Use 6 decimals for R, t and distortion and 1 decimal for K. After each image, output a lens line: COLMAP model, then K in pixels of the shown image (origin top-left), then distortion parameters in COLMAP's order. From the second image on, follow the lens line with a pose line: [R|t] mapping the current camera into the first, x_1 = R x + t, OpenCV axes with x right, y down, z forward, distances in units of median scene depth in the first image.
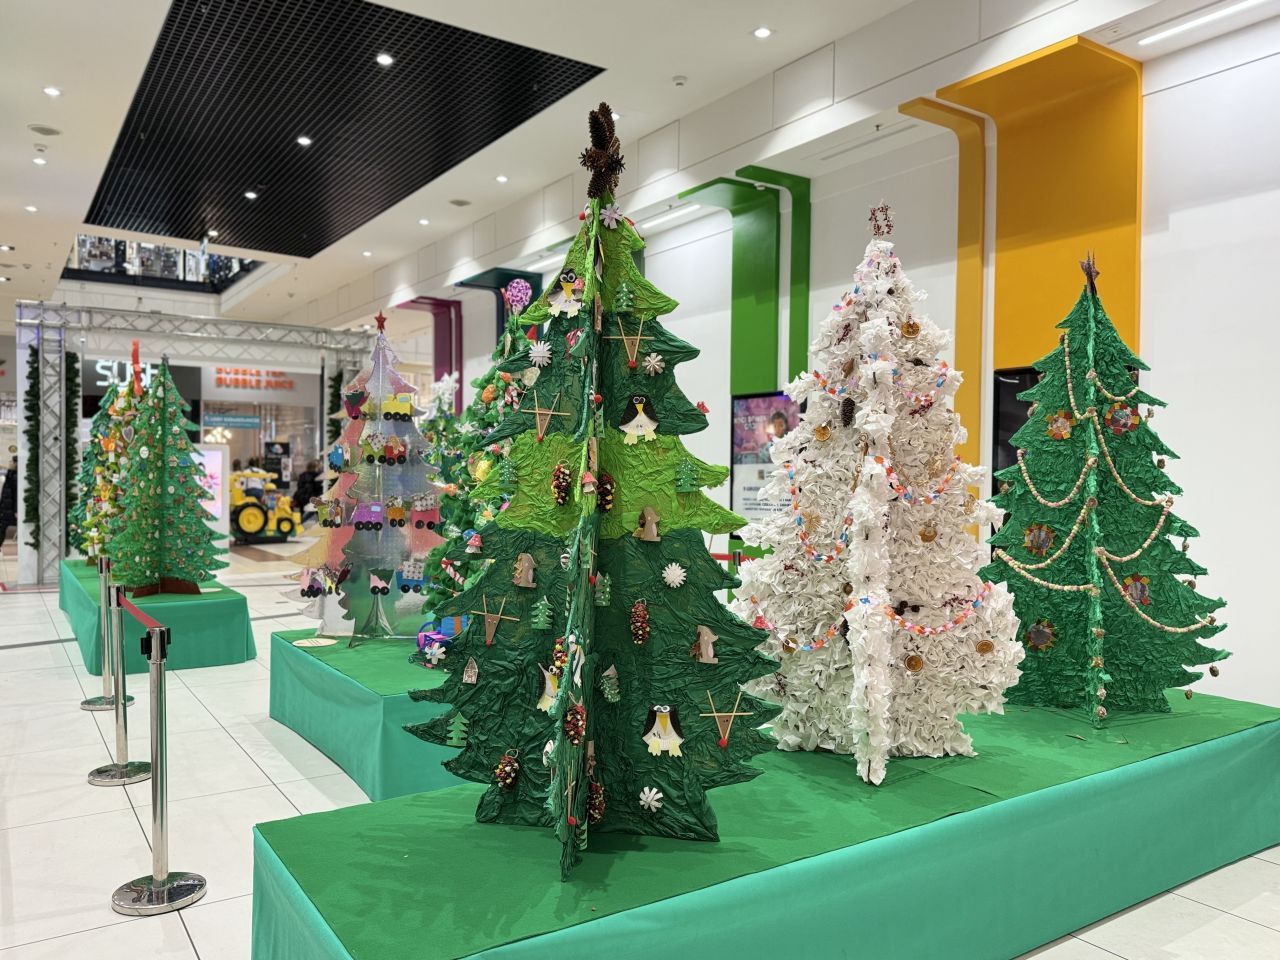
lens RADIAL K [[974.2, 0, 640.5], [0, 974.2, 488.2], [0, 0, 1]] dist [0.012687, 0.003106]
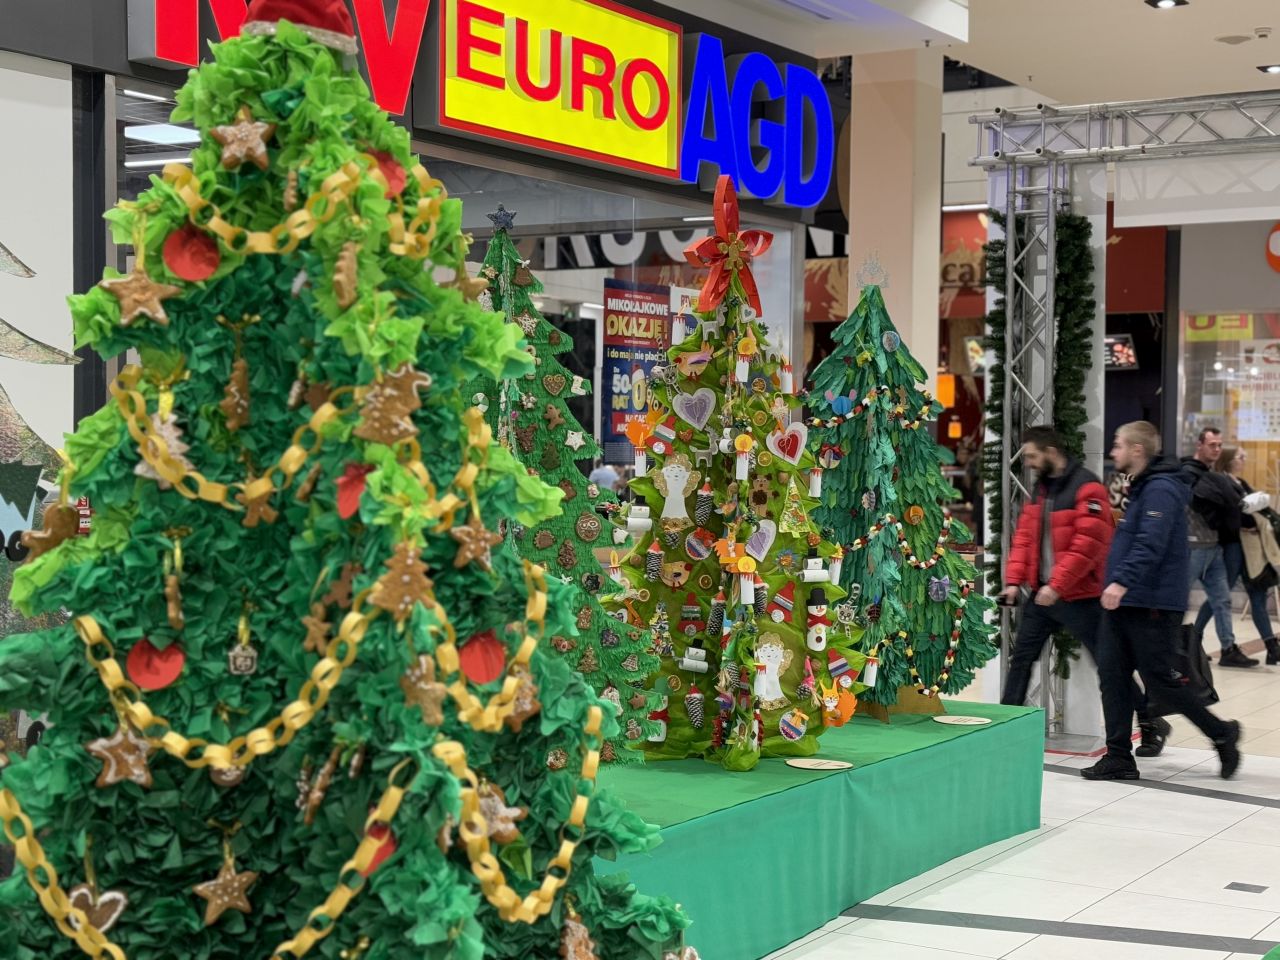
lens RADIAL K [[2020.6, 0, 639.2], [0, 2020.6, 491.5], [0, 0, 1]] dist [0.071531, 0.000000]
pose [[0.409957, 0.024471, -0.911777, 0.157175], [-0.028274, 0.999501, 0.014113, -0.021072], [0.911667, 0.019994, 0.410444, 0.416930]]
